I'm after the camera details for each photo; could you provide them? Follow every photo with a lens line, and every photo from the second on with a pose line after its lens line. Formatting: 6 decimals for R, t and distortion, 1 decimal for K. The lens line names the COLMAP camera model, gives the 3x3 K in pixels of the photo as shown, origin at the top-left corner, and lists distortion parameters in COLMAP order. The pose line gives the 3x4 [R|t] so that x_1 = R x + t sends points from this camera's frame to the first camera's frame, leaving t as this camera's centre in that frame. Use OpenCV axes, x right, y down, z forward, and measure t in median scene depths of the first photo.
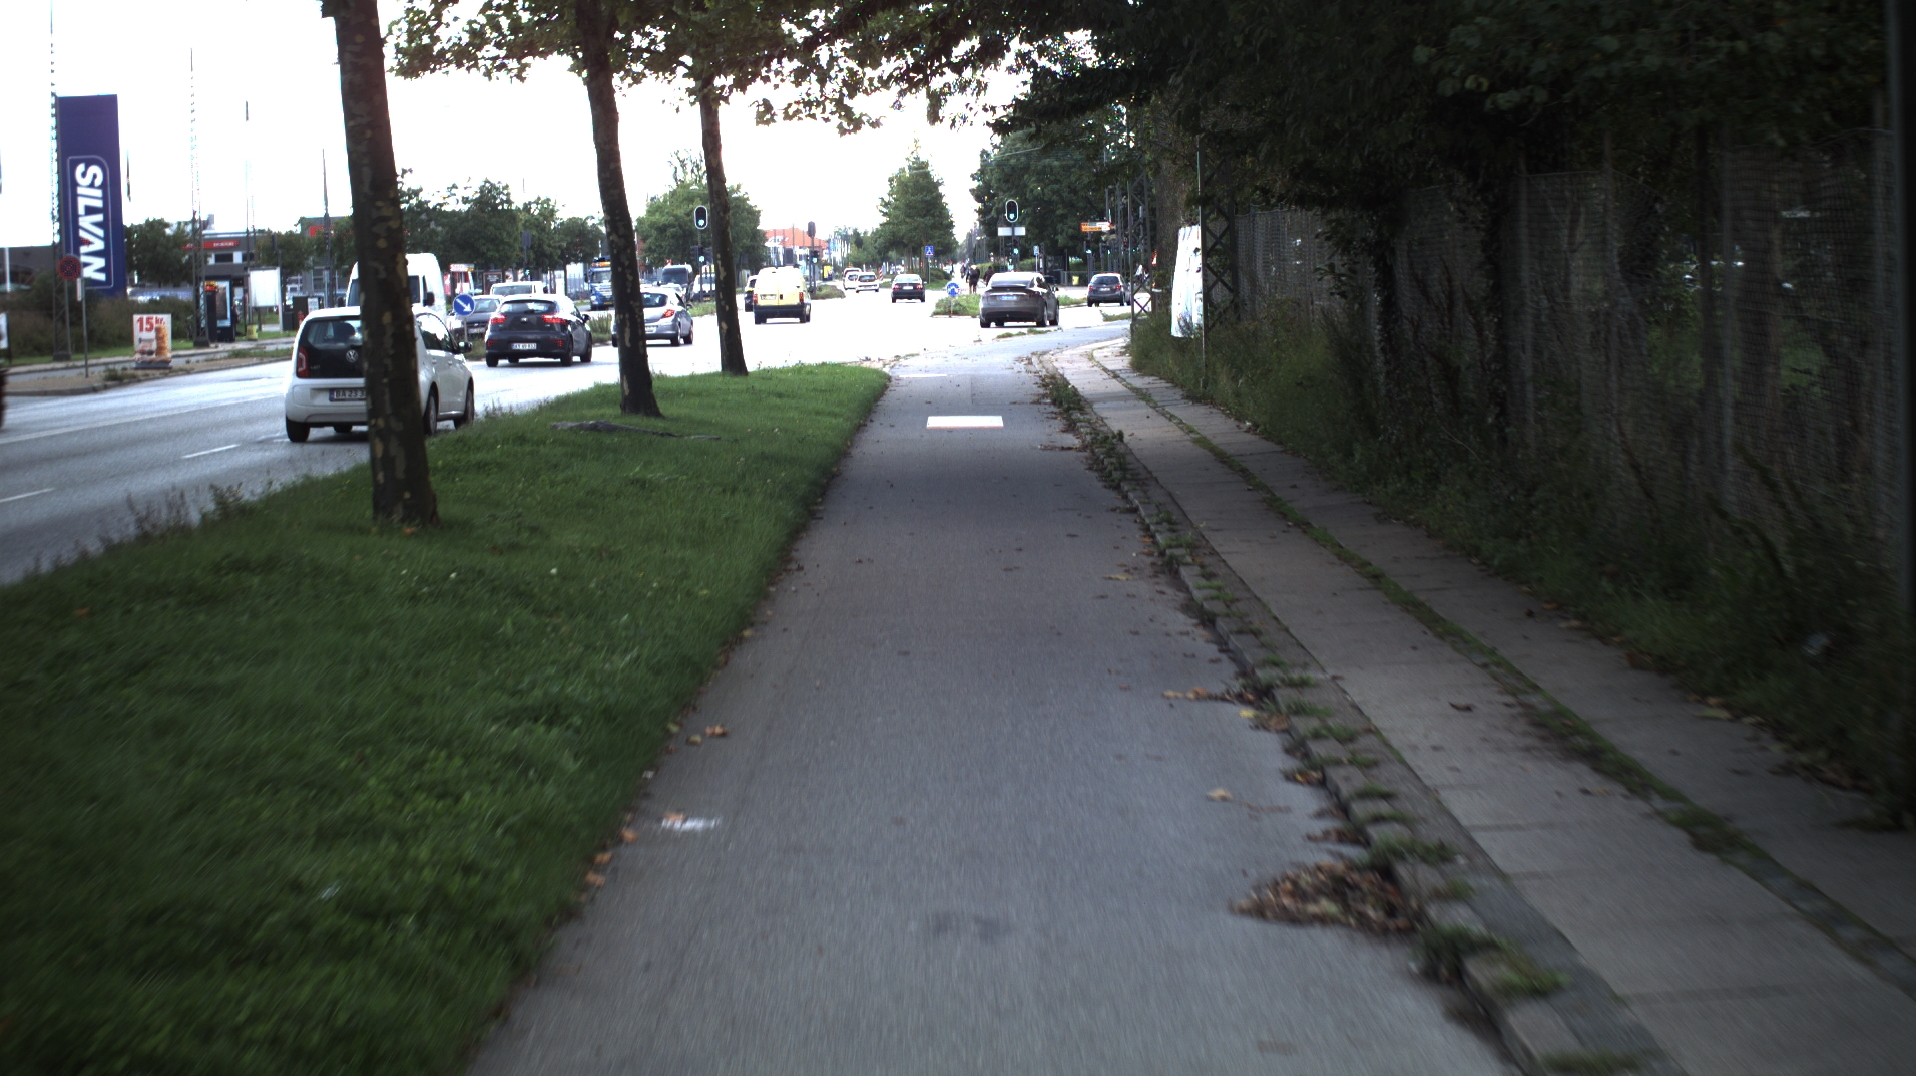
lens RADIAL K [[7115.3, 0, 975.9], [0, 7115.3, 539.4], [0, 0, 1]] dist [-0.849267, 0.000000]
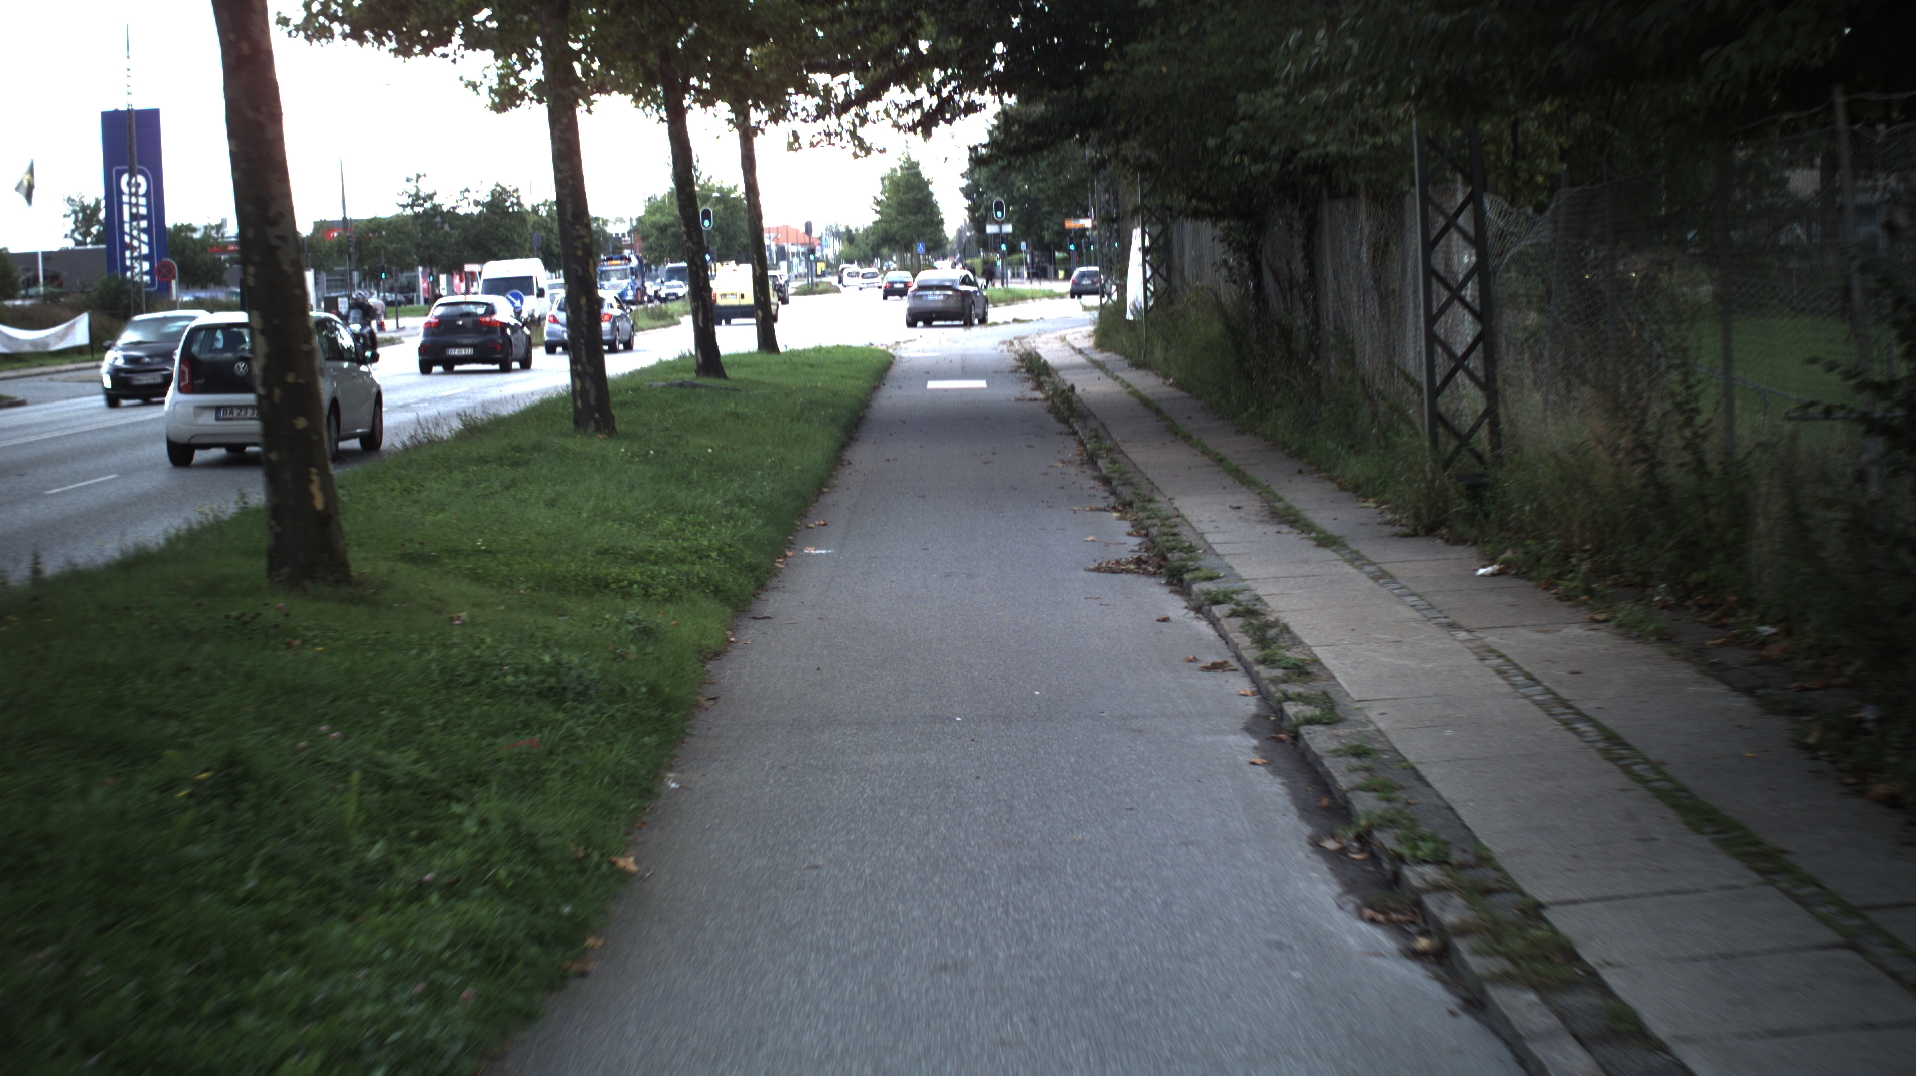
lens RADIAL K [[7280.3, 0, 949.9], [0, 7280.3, 538.8], [0, 0, 1]] dist [-0.889229, 0.000000]
pose [[0.999954, -0.009270, -0.002620, 0.000371], [0.009269, 0.999957, -0.000299, 0.010453], [0.002623, 0.000275, 0.999997, -0.279914]]
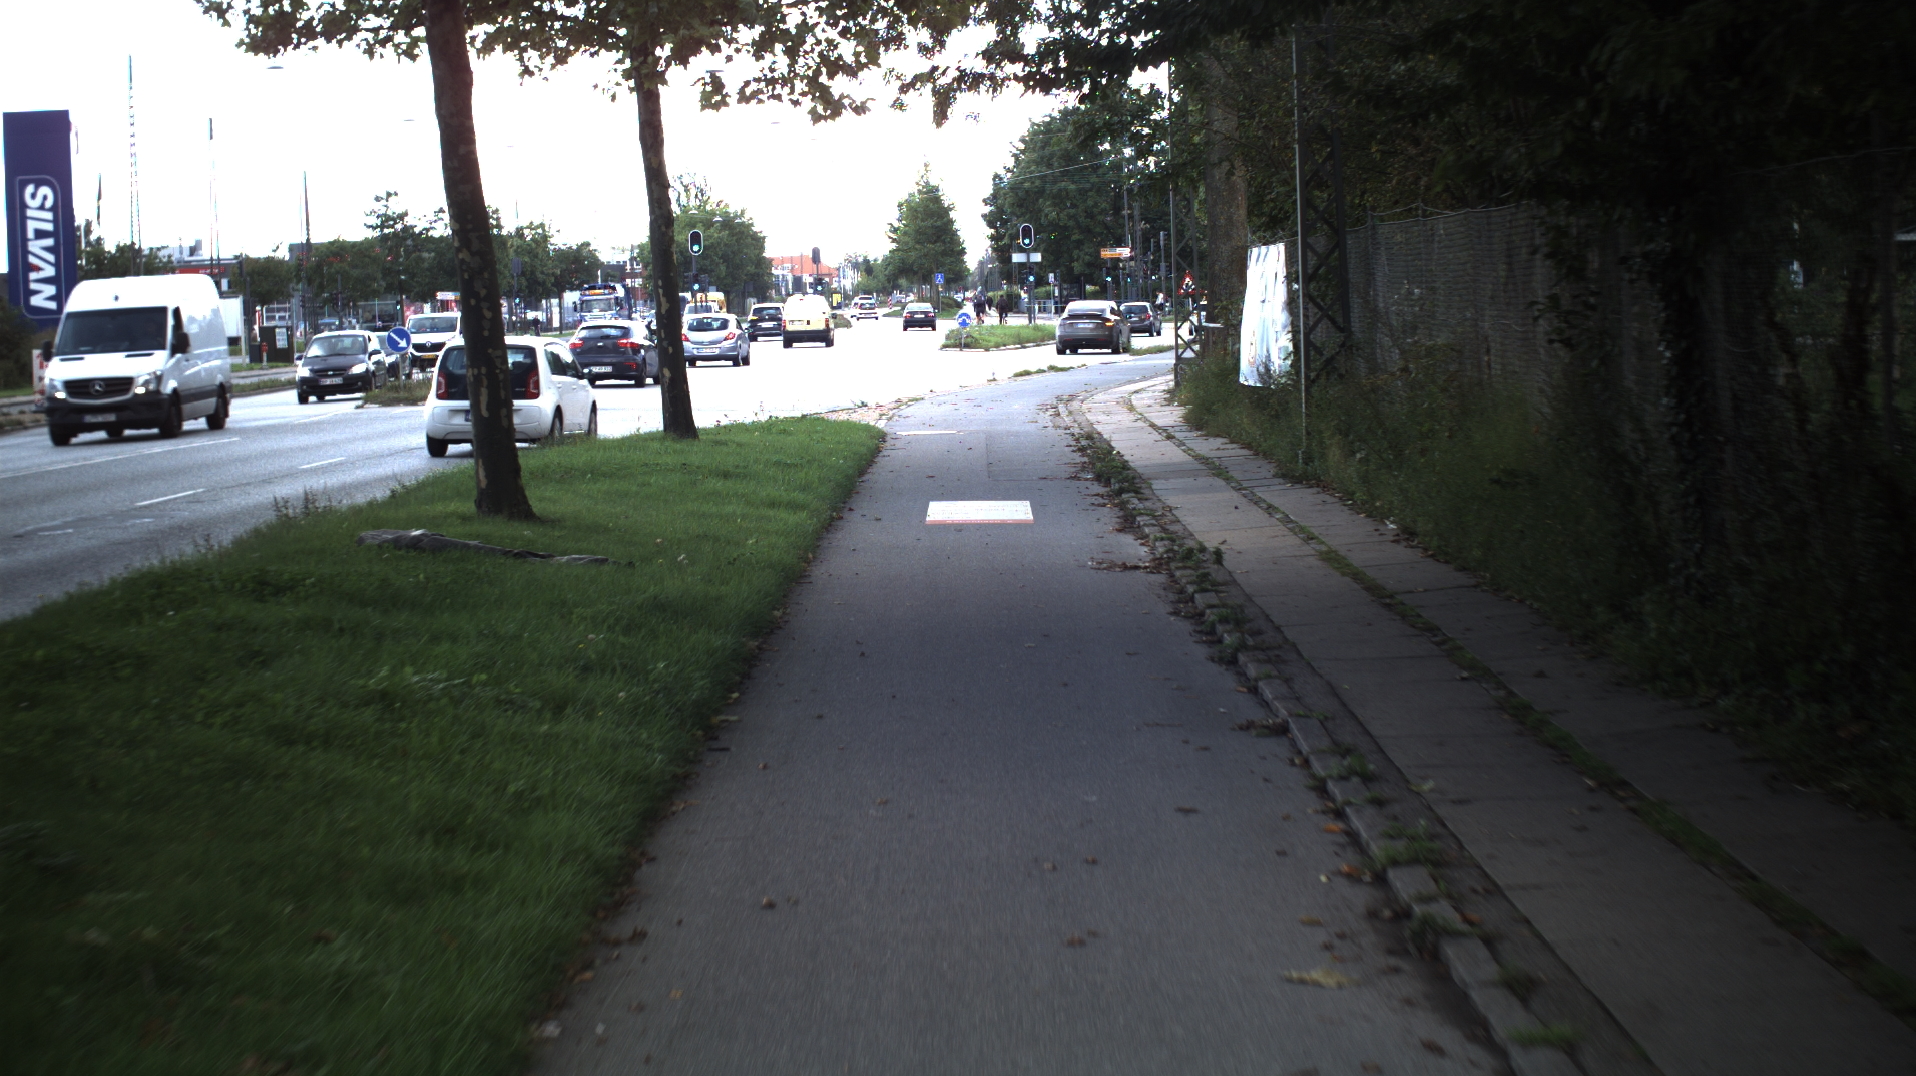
lens RADIAL K [[7115.3, 0, 951.2], [0, 7115.3, 537.7], [0, 0, 1]] dist [-0.849267, 0.000000]
pose [[0.999987, 0.000395, -0.005048, -0.000675], [-0.000416, 0.999991, -0.004188, -0.009690], [0.005047, 0.004190, 0.999978, 0.246293]]
